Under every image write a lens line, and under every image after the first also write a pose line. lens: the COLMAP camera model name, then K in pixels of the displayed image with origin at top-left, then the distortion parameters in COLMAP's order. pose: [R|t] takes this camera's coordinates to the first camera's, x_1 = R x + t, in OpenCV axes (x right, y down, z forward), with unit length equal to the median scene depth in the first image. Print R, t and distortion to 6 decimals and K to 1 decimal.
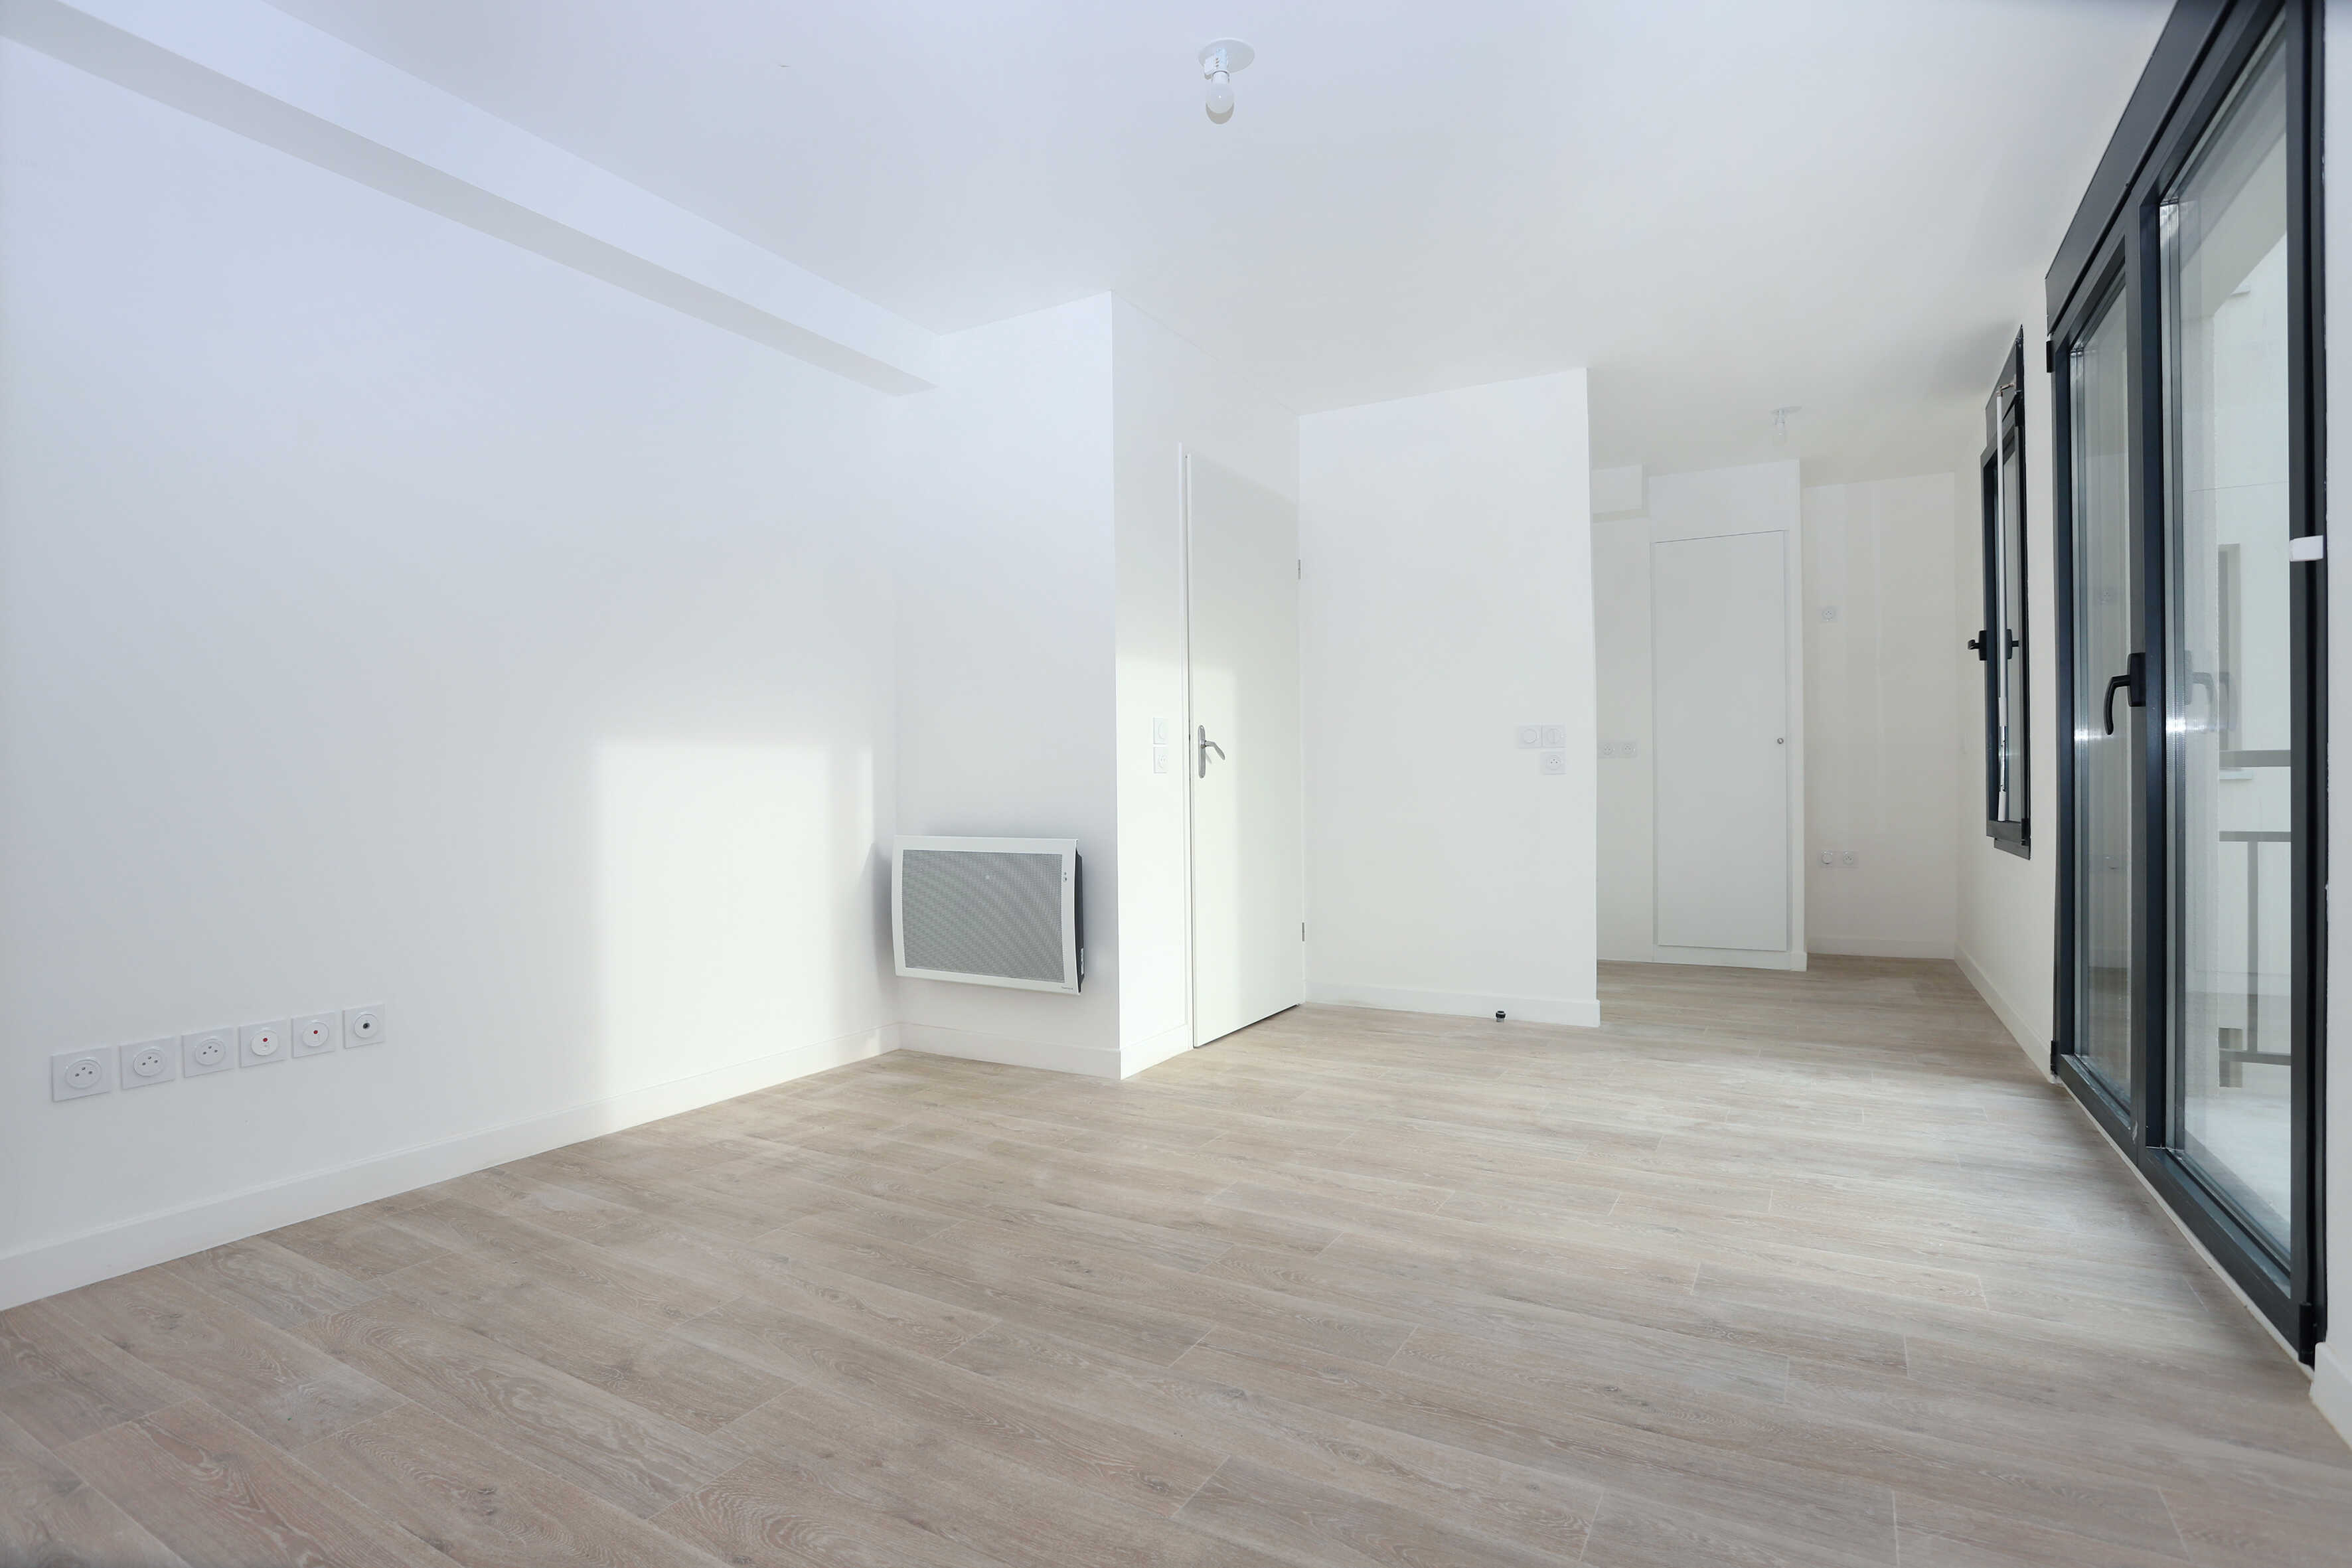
lens RADIAL K [[1123.1, 0, 1176.0], [0, 1123.1, 784.0], [0, 0, 1]] dist [0.000092, 0.000199]
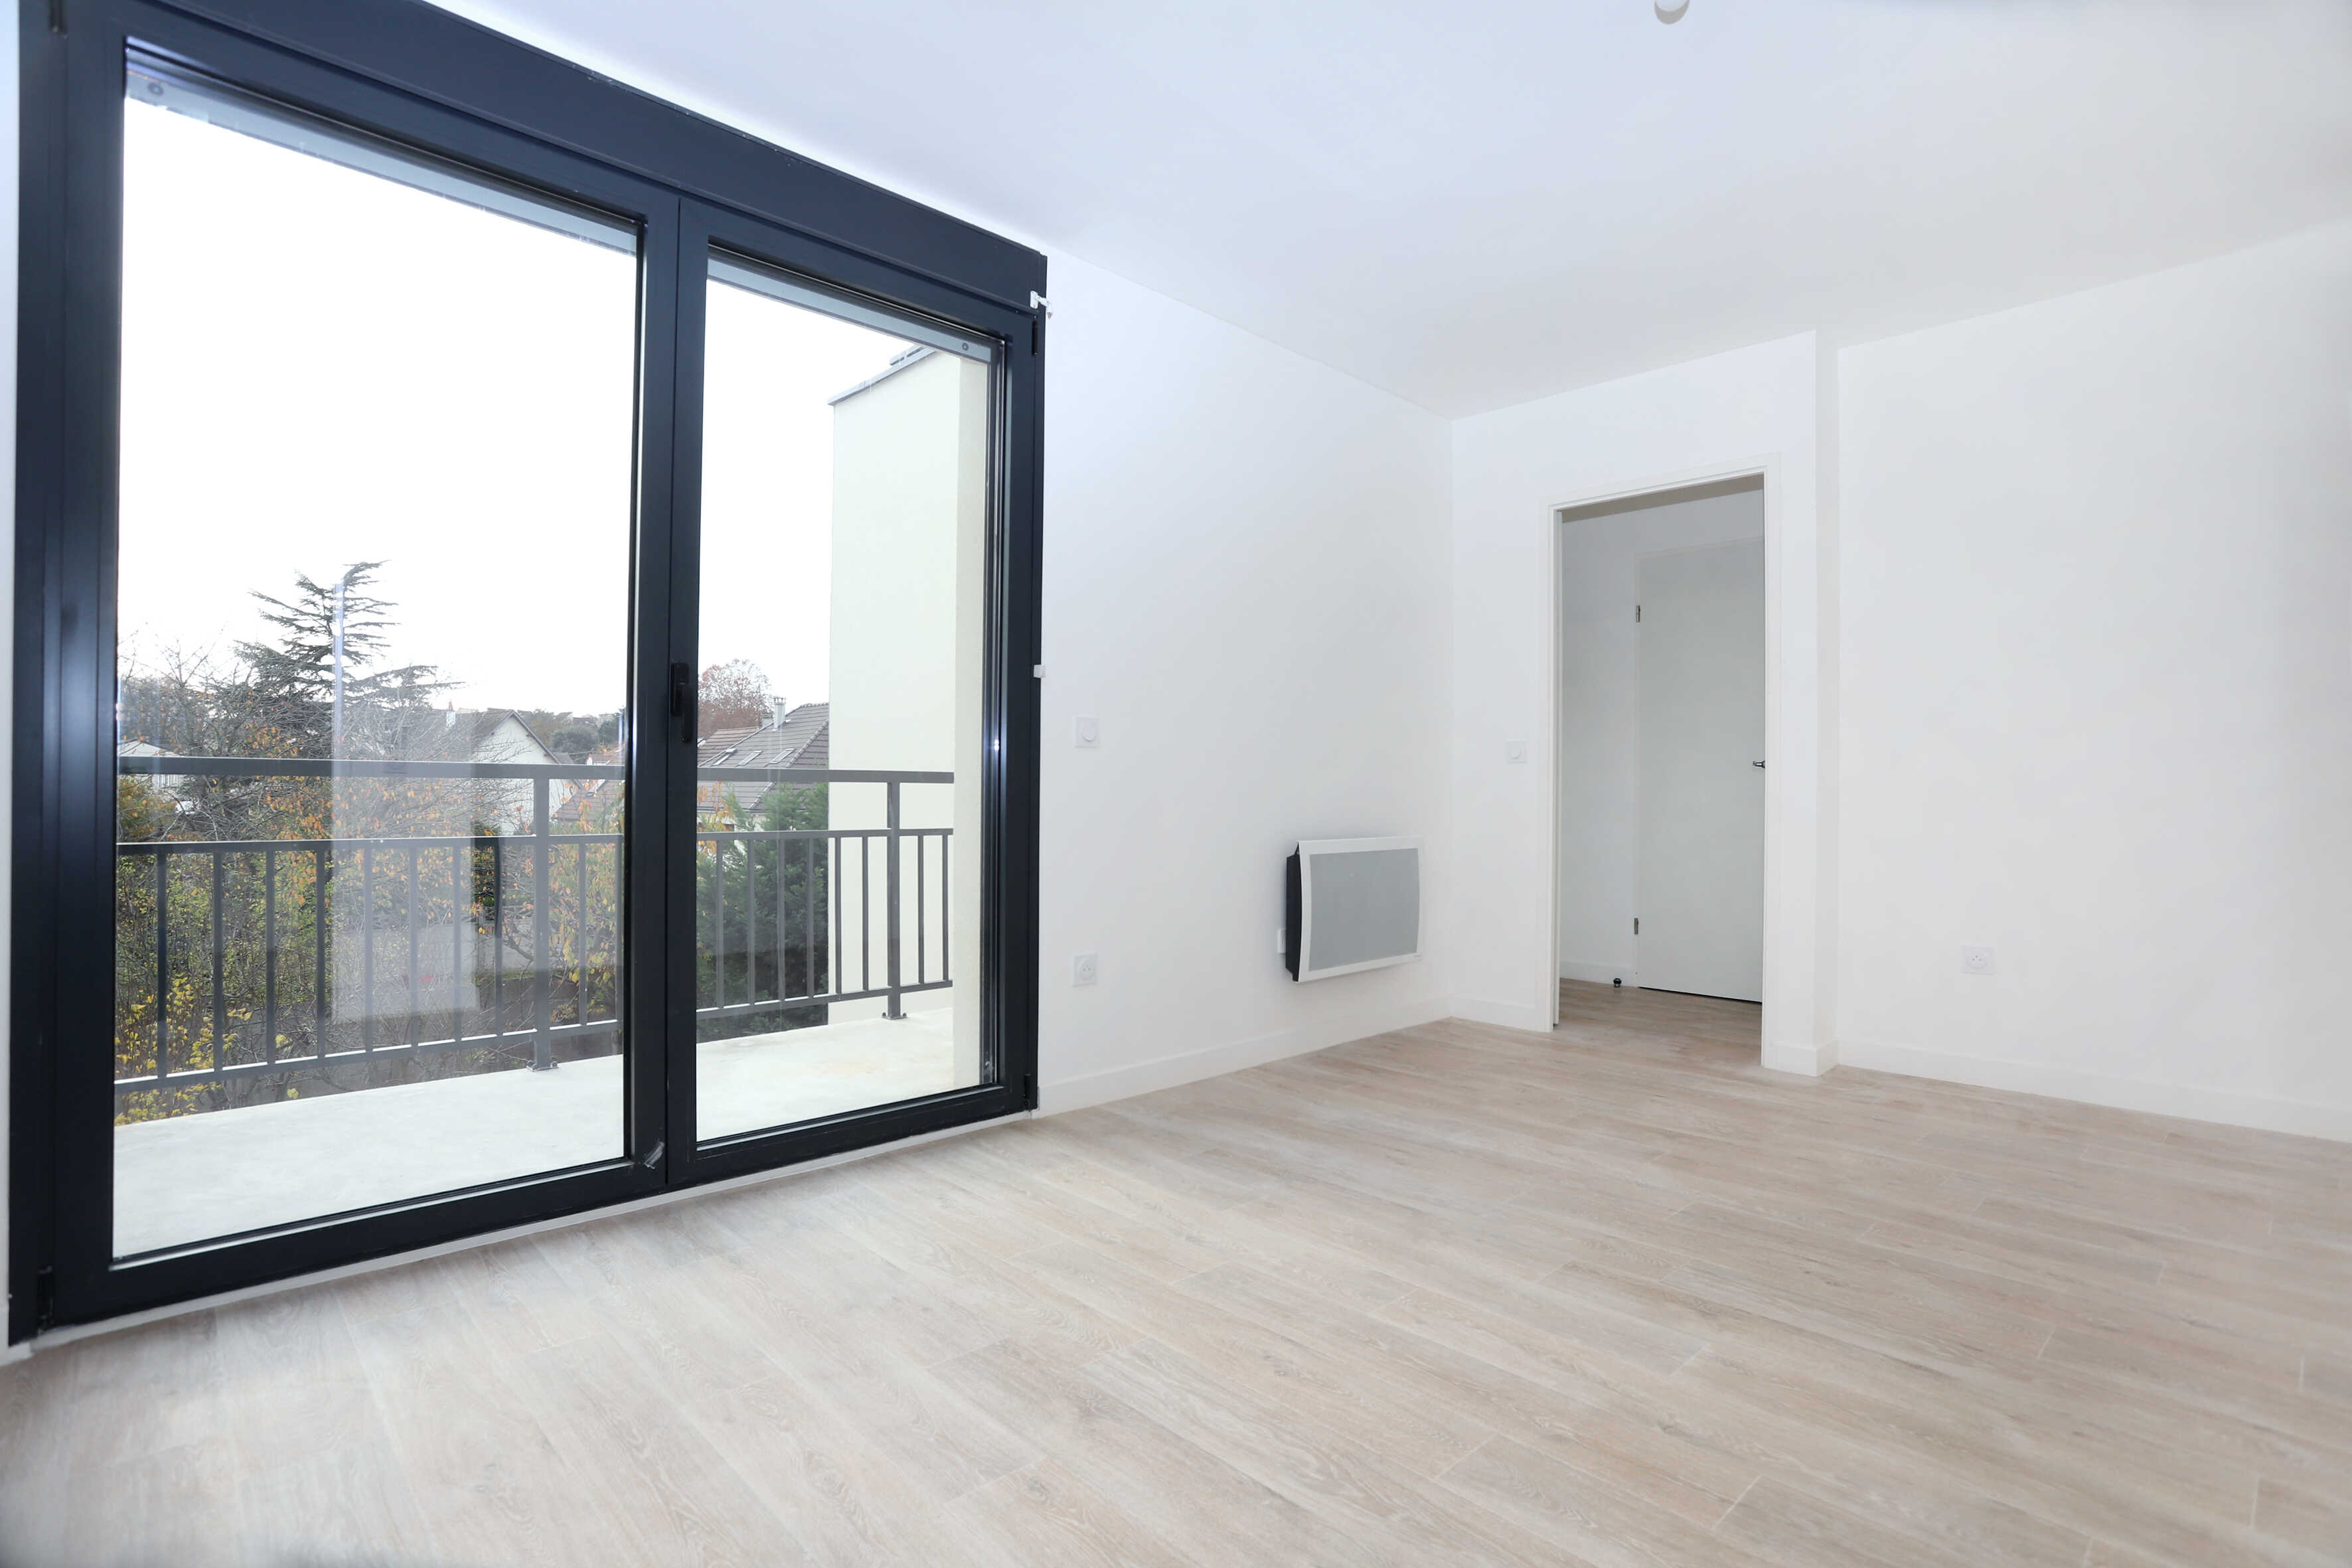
lens RADIAL K [[1123.1, 0, 1176.0], [0, 1123.1, 784.0], [0, 0, 1]] dist [0.000092, 0.000199]
pose [[-0.957060, -0.004193, 0.289860, 0.163935], [-0.008883, 0.999850, -0.014868, 0.002942], [-0.289754, -0.016804, -0.956953, 1.963749]]
